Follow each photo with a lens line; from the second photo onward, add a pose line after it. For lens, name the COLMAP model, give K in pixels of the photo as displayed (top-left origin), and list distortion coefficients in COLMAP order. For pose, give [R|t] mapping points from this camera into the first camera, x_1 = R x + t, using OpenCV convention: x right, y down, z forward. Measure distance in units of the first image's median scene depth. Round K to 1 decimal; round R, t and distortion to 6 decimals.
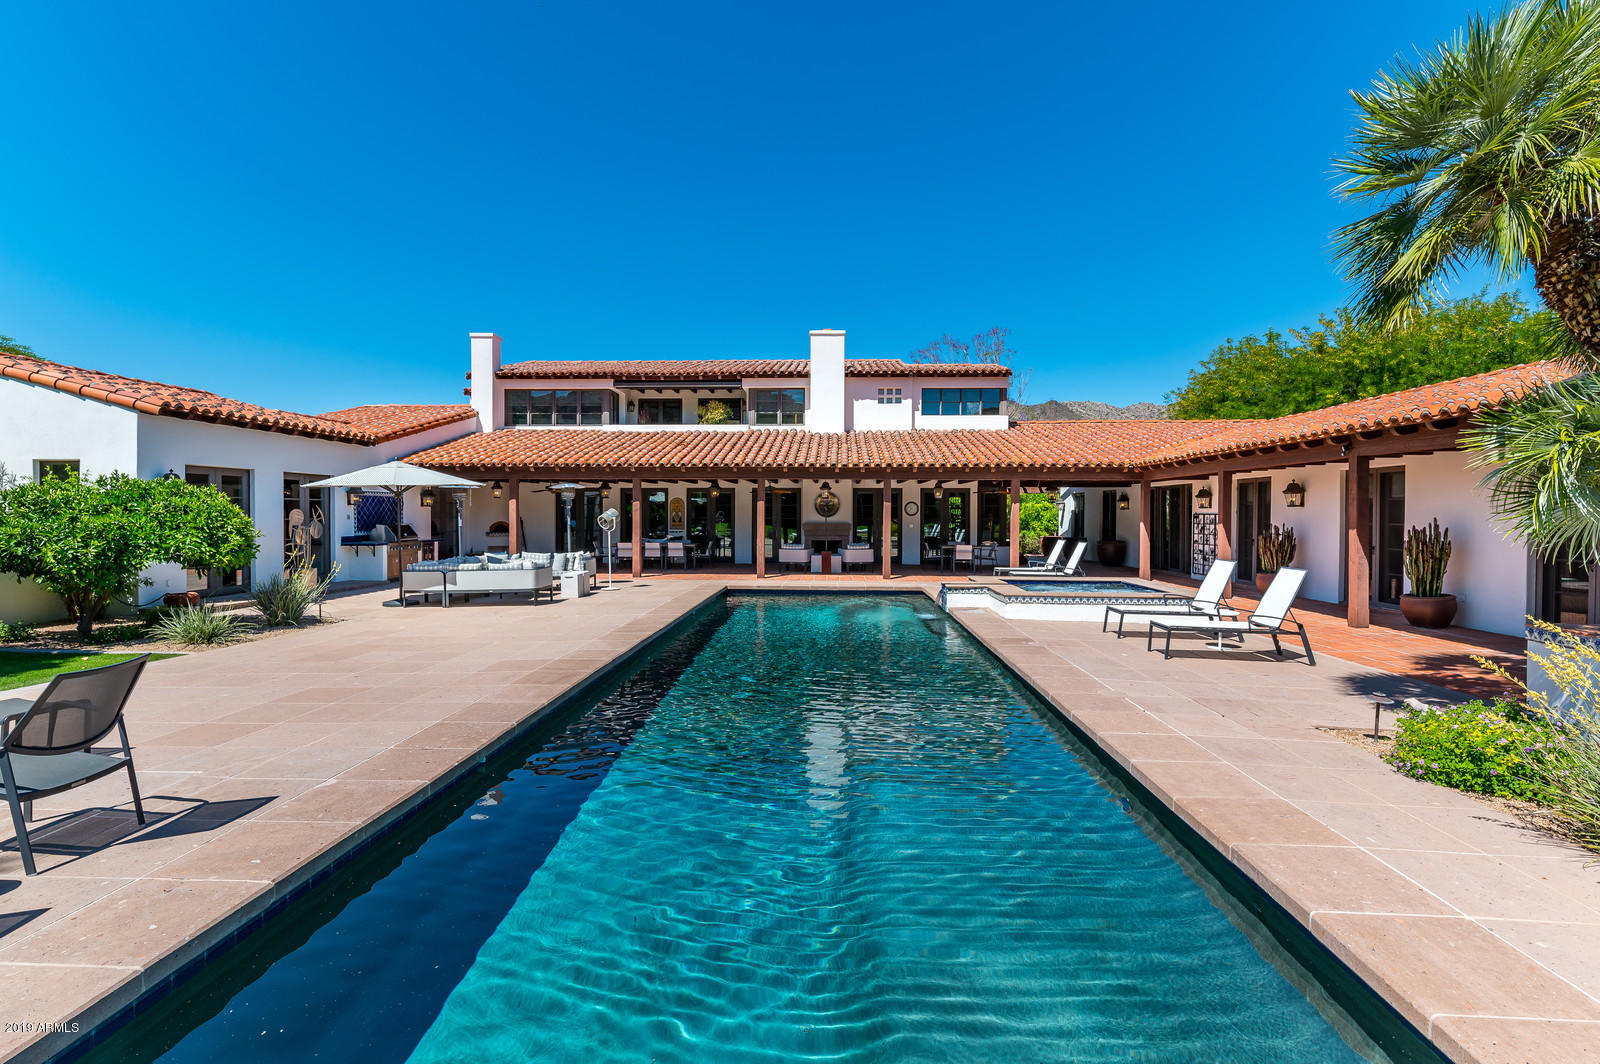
lens RADIAL K [[758.5, 0, 794.5], [0, 758.5, 523.9], [0, 0, 1]] dist [0.005197, -0.000444]
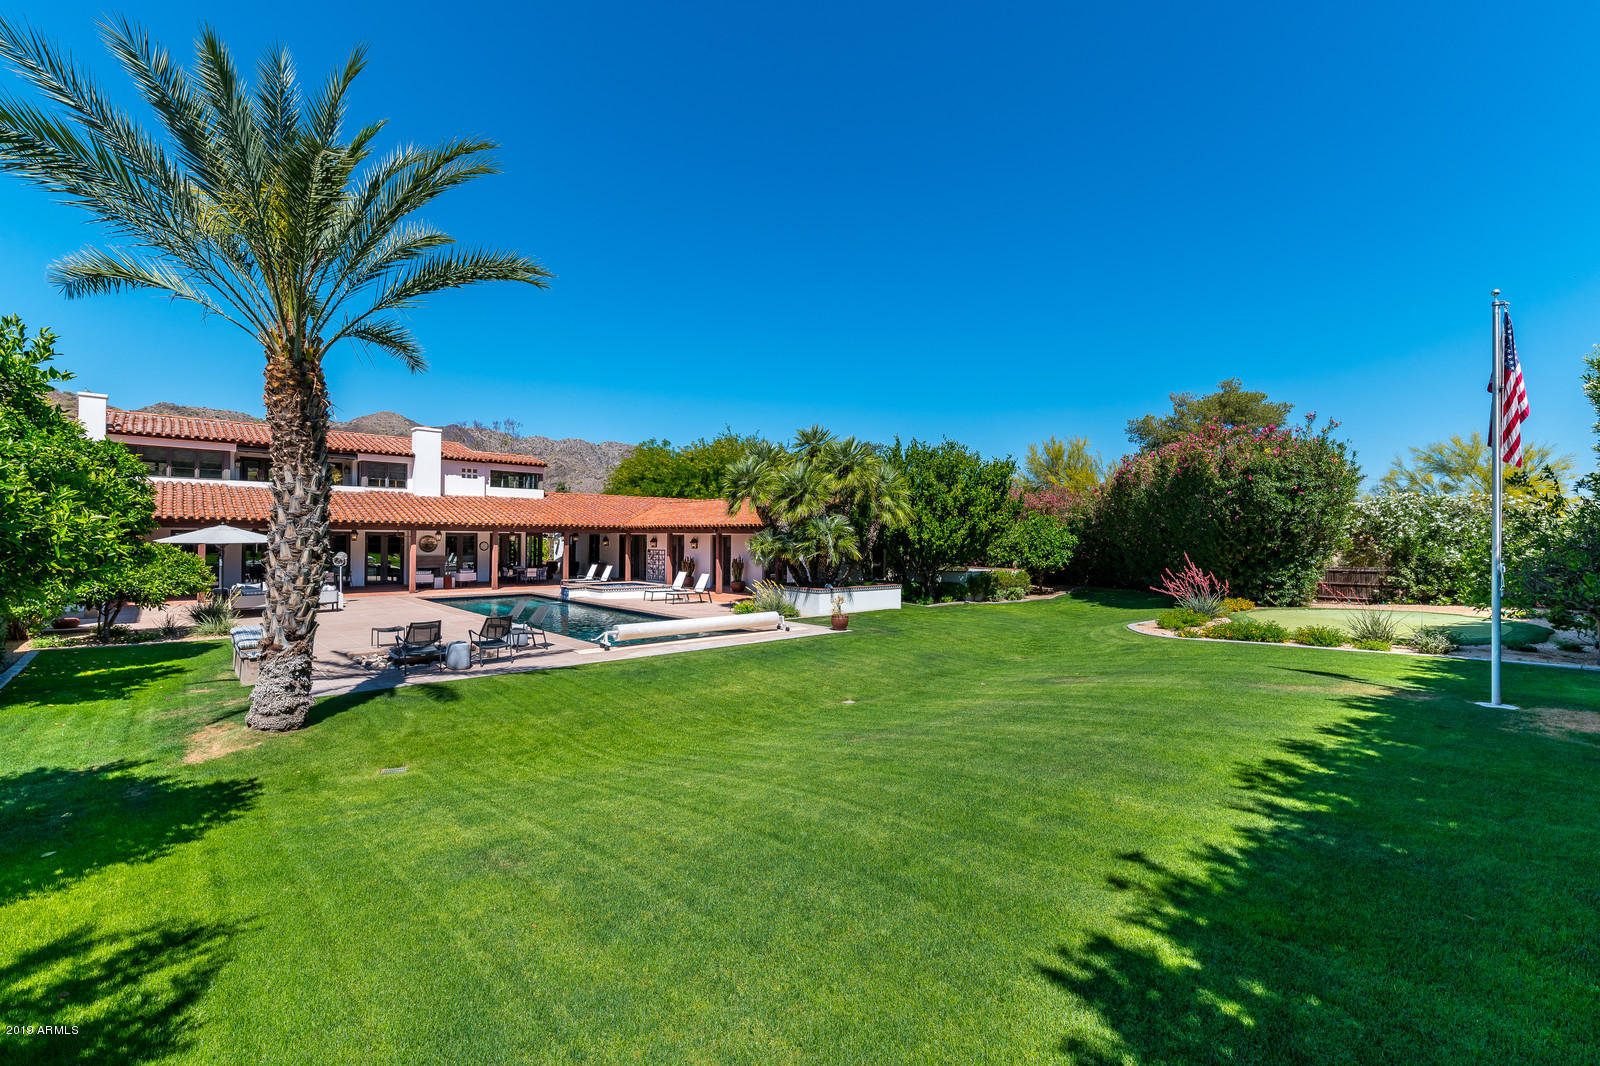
lens RADIAL K [[758.5, 0, 799.6], [0, 758.5, 533.4], [0, 0, 1]] dist [0.005197, -0.000444]
pose [[0.708102, 0.003482, 0.706102, -0.497785], [0.003656, 0.999956, -0.008597, -0.030853], [-0.706101, 0.008668, 0.708058, -0.580397]]
